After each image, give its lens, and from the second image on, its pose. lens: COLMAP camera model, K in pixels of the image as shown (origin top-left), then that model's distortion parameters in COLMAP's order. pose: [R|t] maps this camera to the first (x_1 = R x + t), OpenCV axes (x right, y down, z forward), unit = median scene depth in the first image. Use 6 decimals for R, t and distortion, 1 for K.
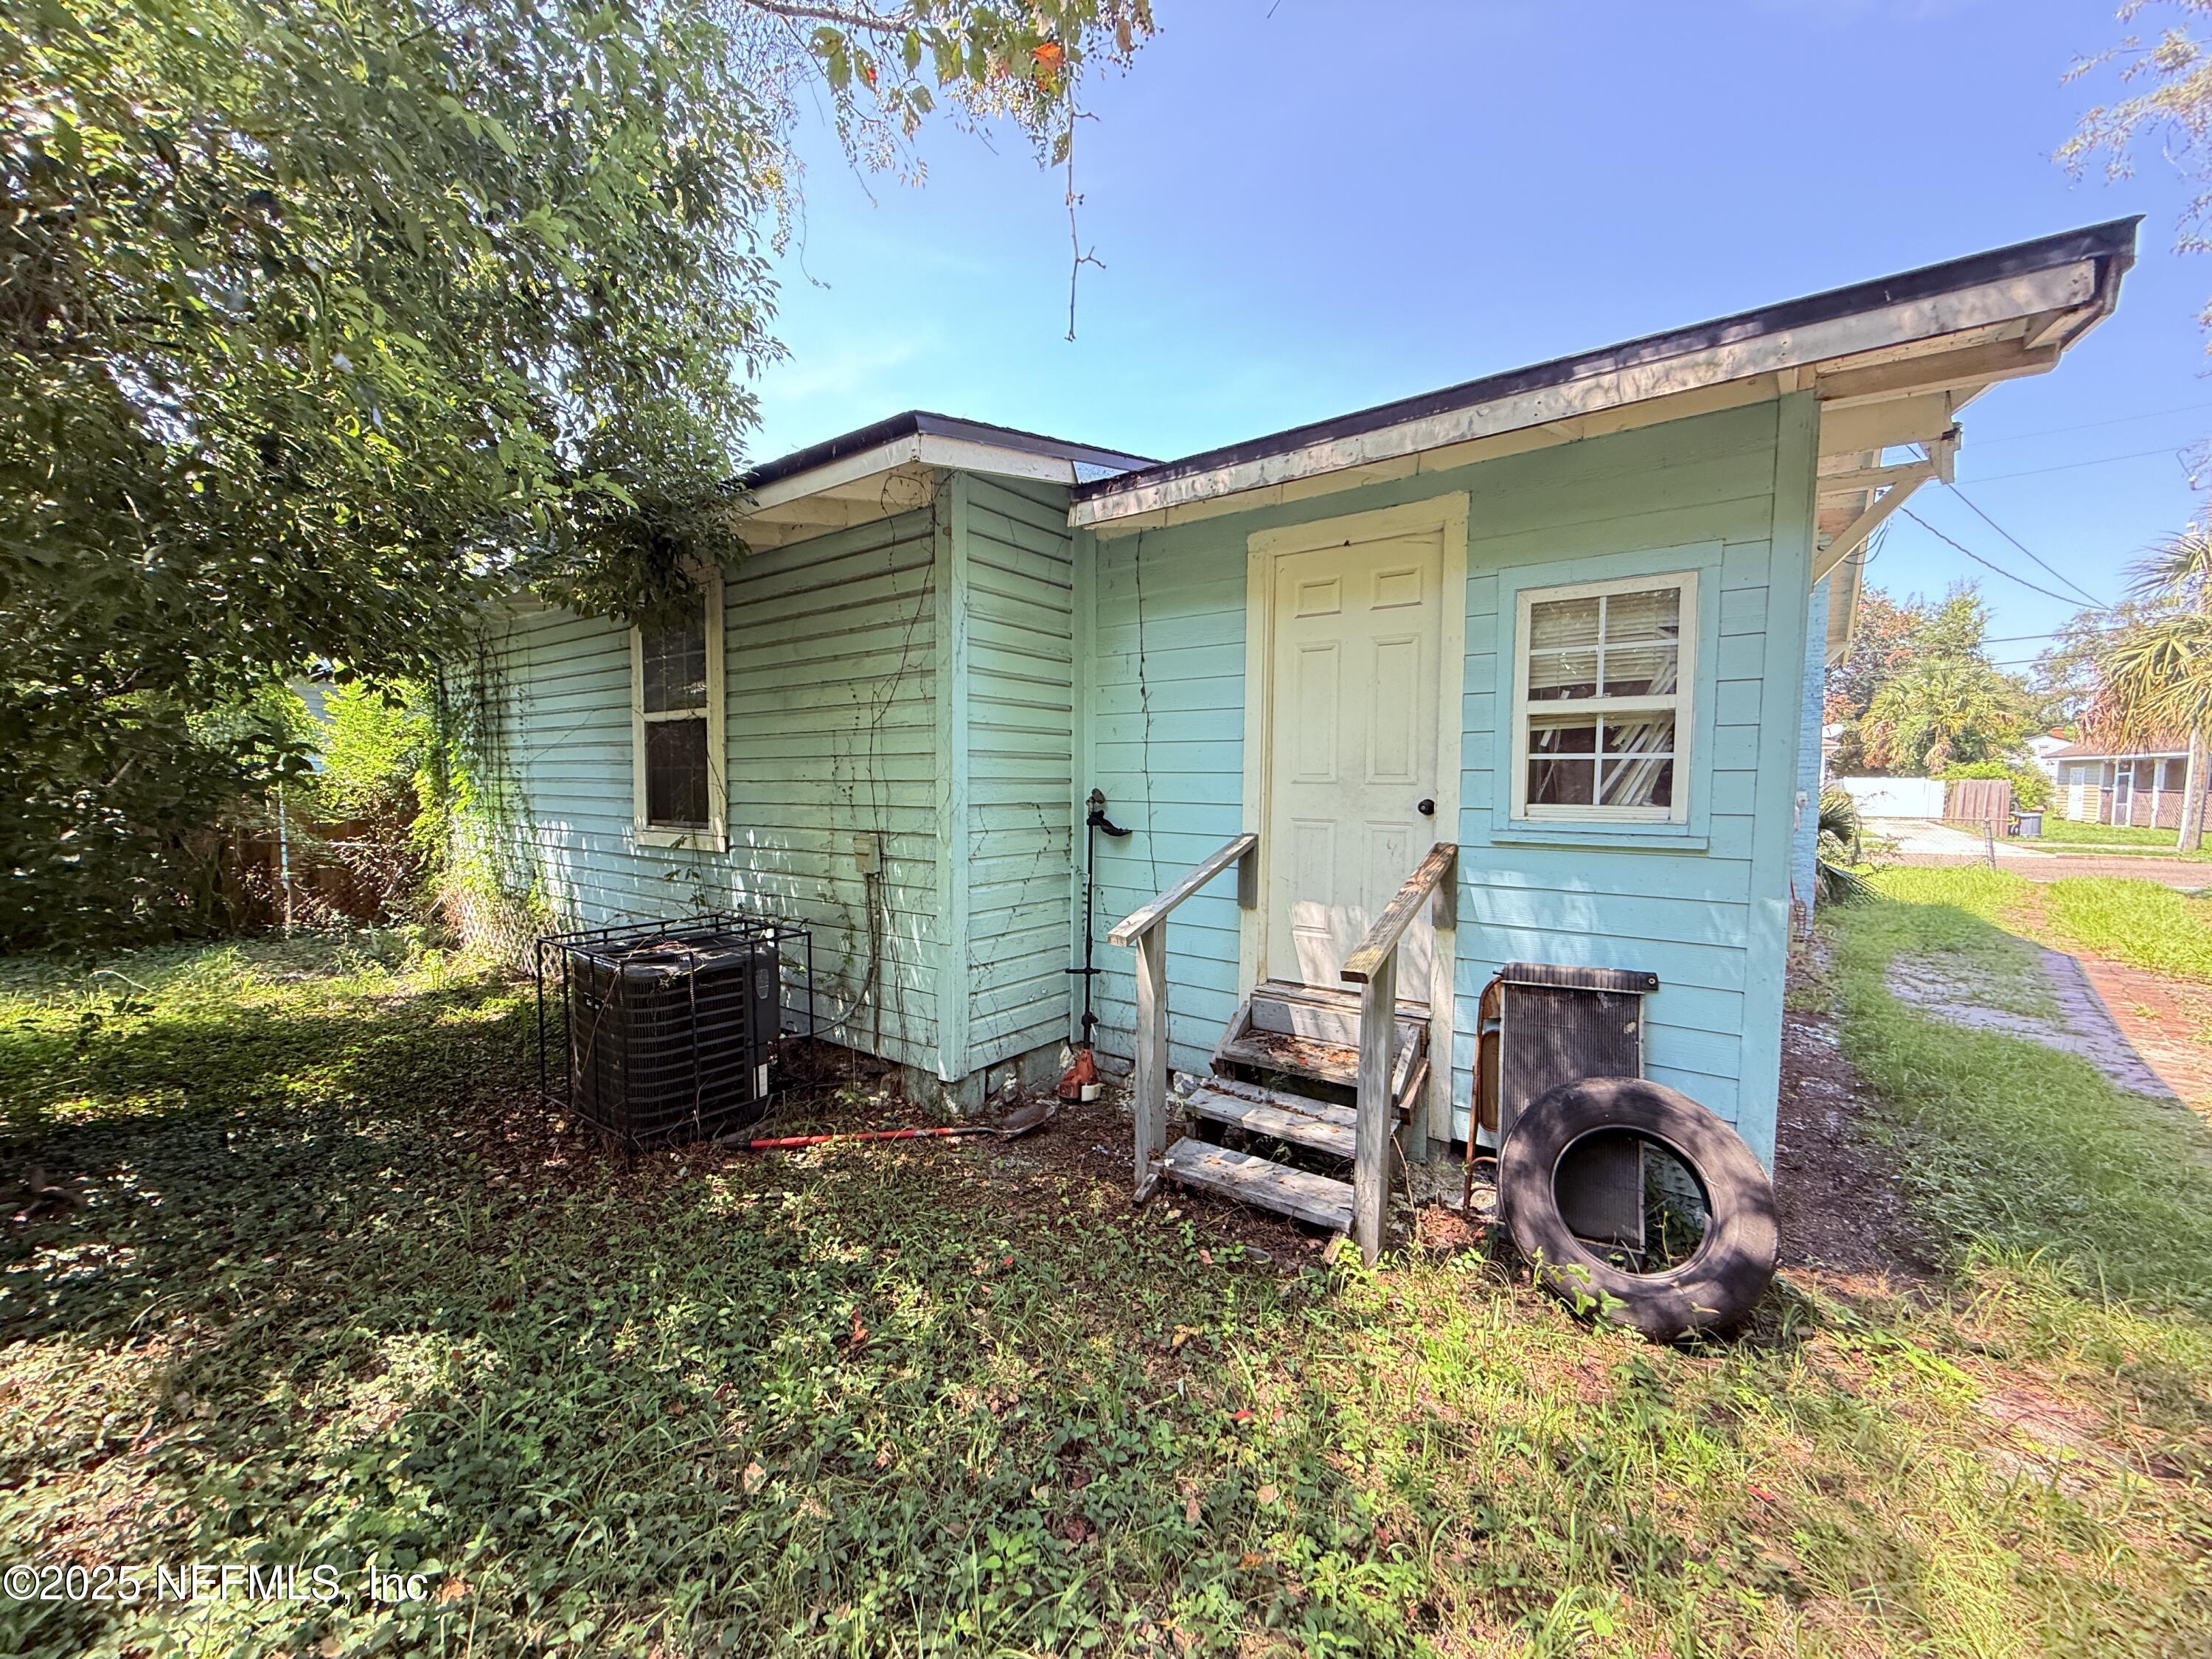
lens RADIAL K [[882.6, 0, 1101.6], [0, 882.6, 832.4], [0, 0, 1]] dist [-0.001870, -0.000087]
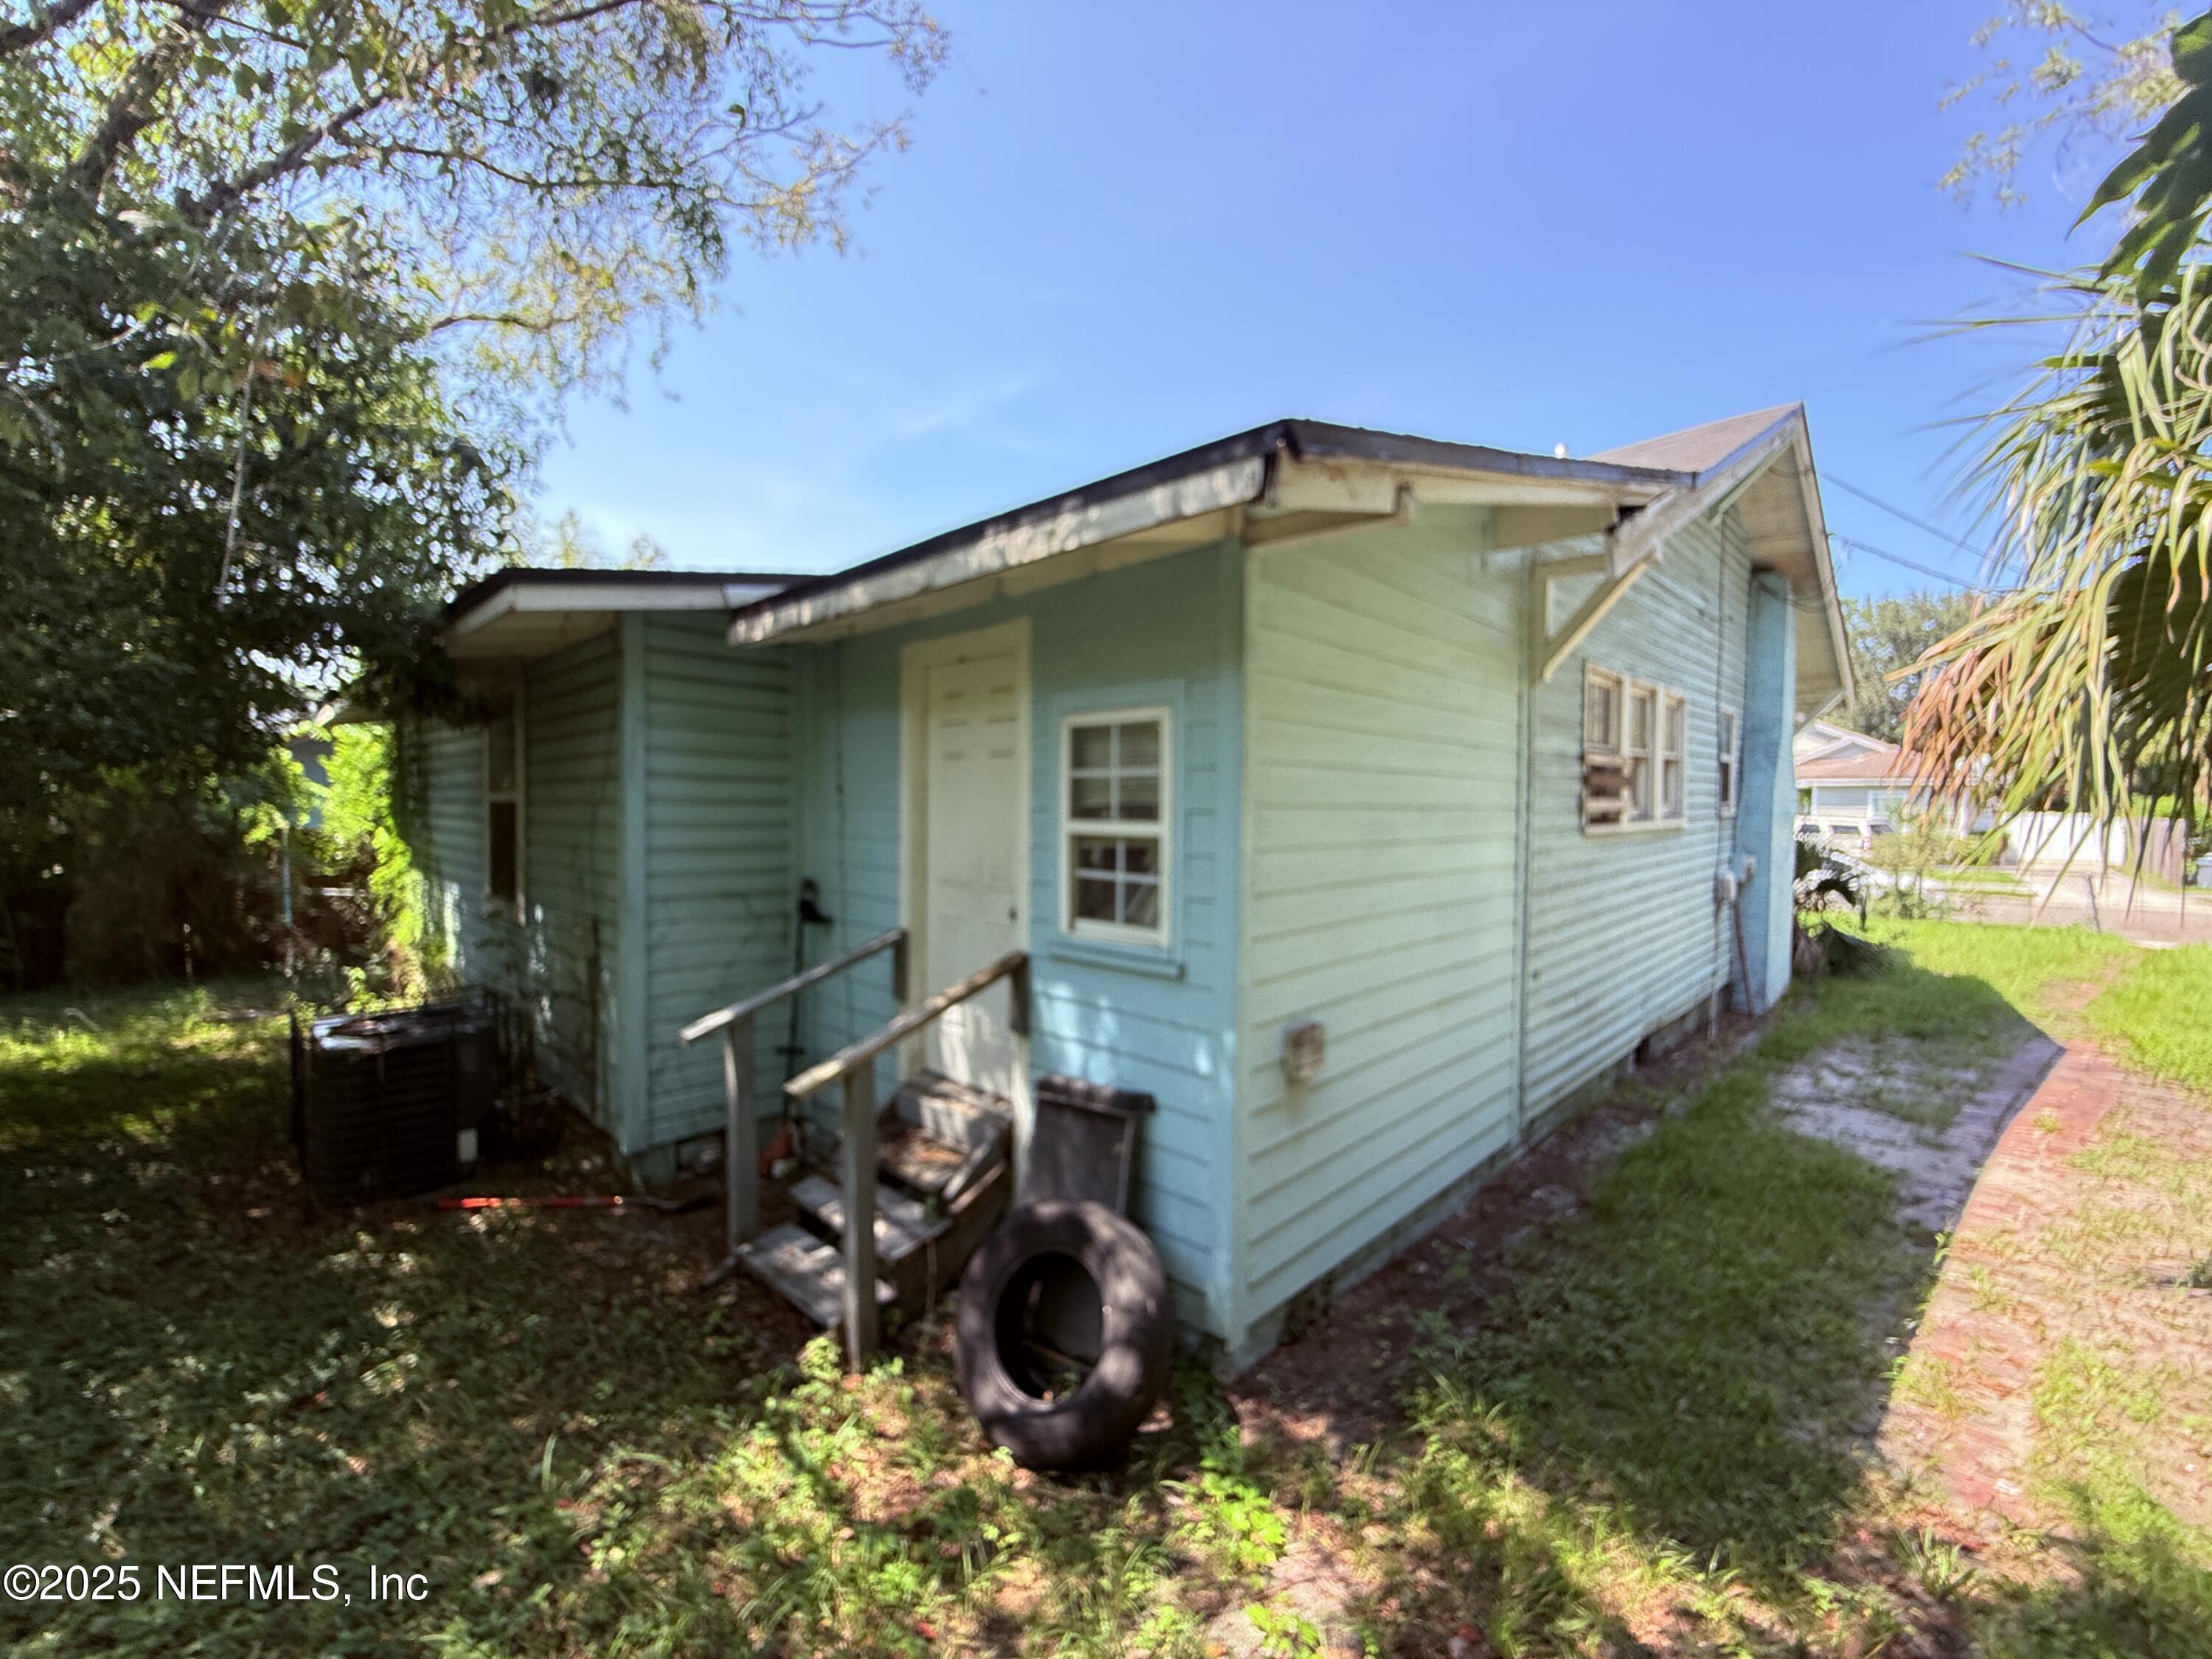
lens RADIAL K [[900.2, 0, 1106.0], [0, 900.2, 829.5], [0, 0, 1]] dist [-0.002870, -0.000232]
pose [[0.992564, 0.005261, -0.121607, 0.458909], [-0.009130, 0.999469, -0.031282, -0.073251], [0.121378, 0.032160, 0.992085, -0.029511]]
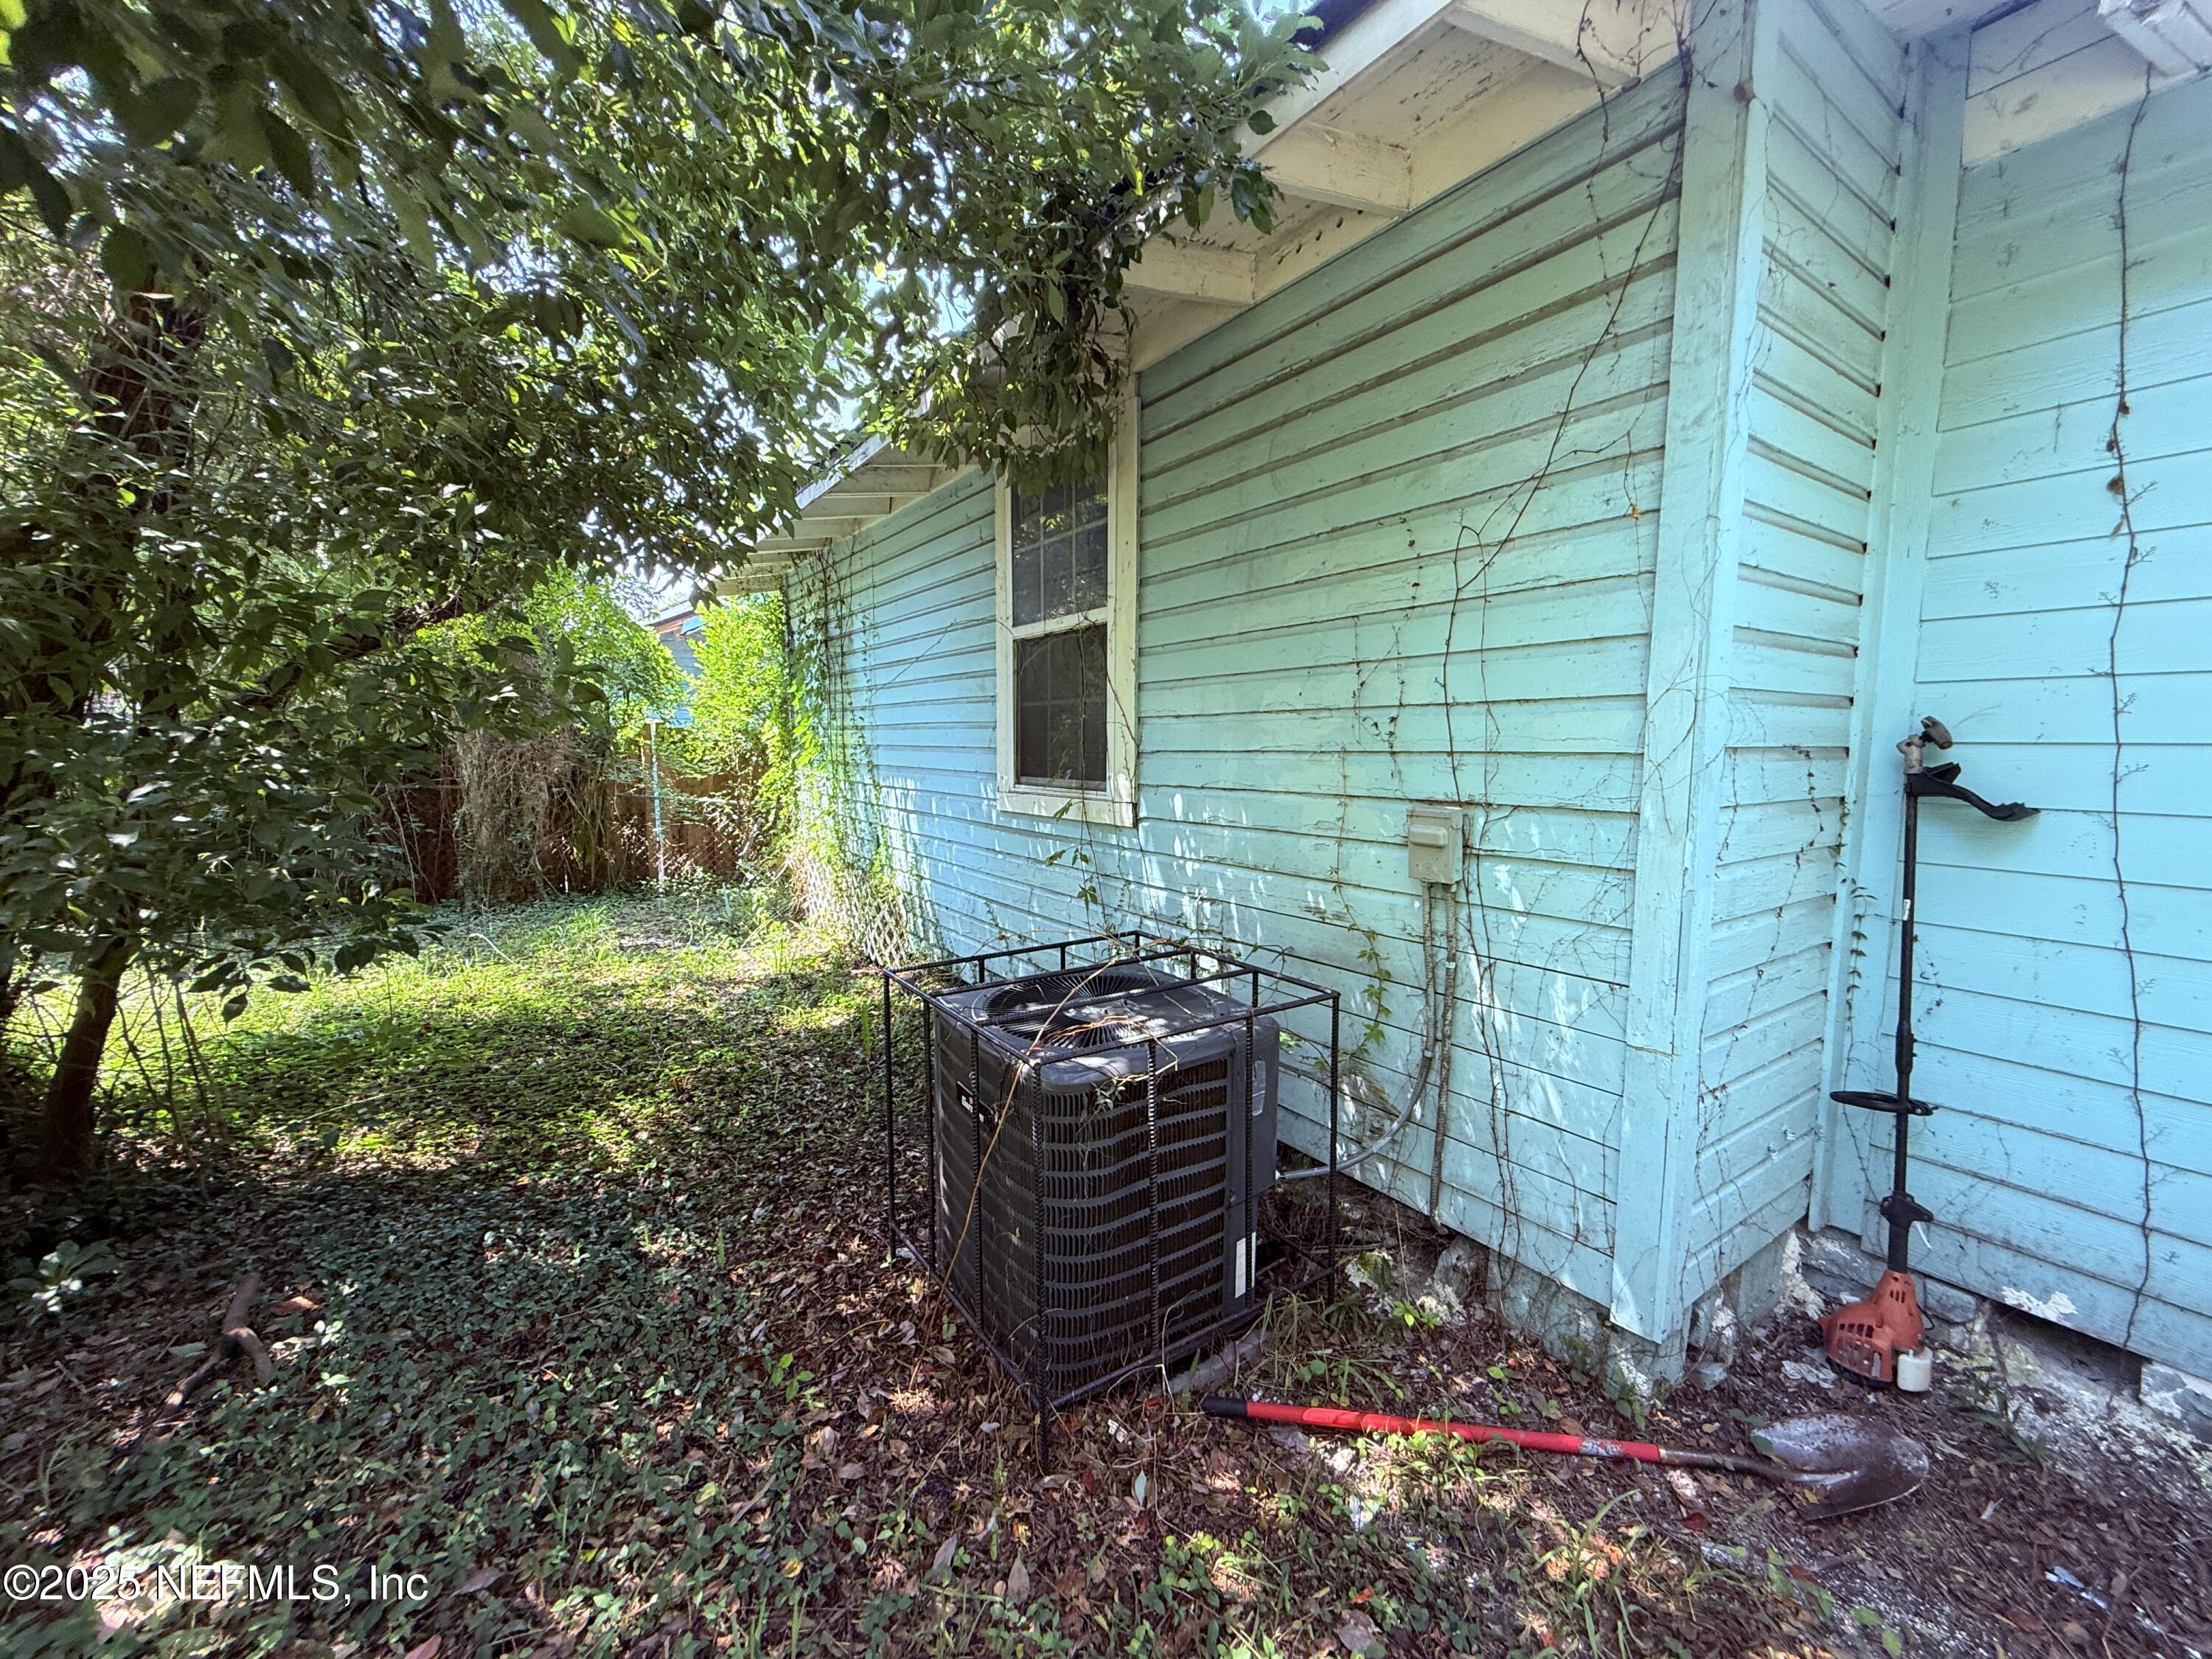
lens RADIAL K [[882.6, 0, 1101.6], [0, 882.6, 832.4], [0, 0, 1]] dist [-0.001870, -0.000087]
pose [[0.948656, 0.028238, -0.315045, -0.259582], [-0.014362, 0.998825, 0.046279, -0.003721], [0.315982, -0.039378, 0.947948, 0.398536]]
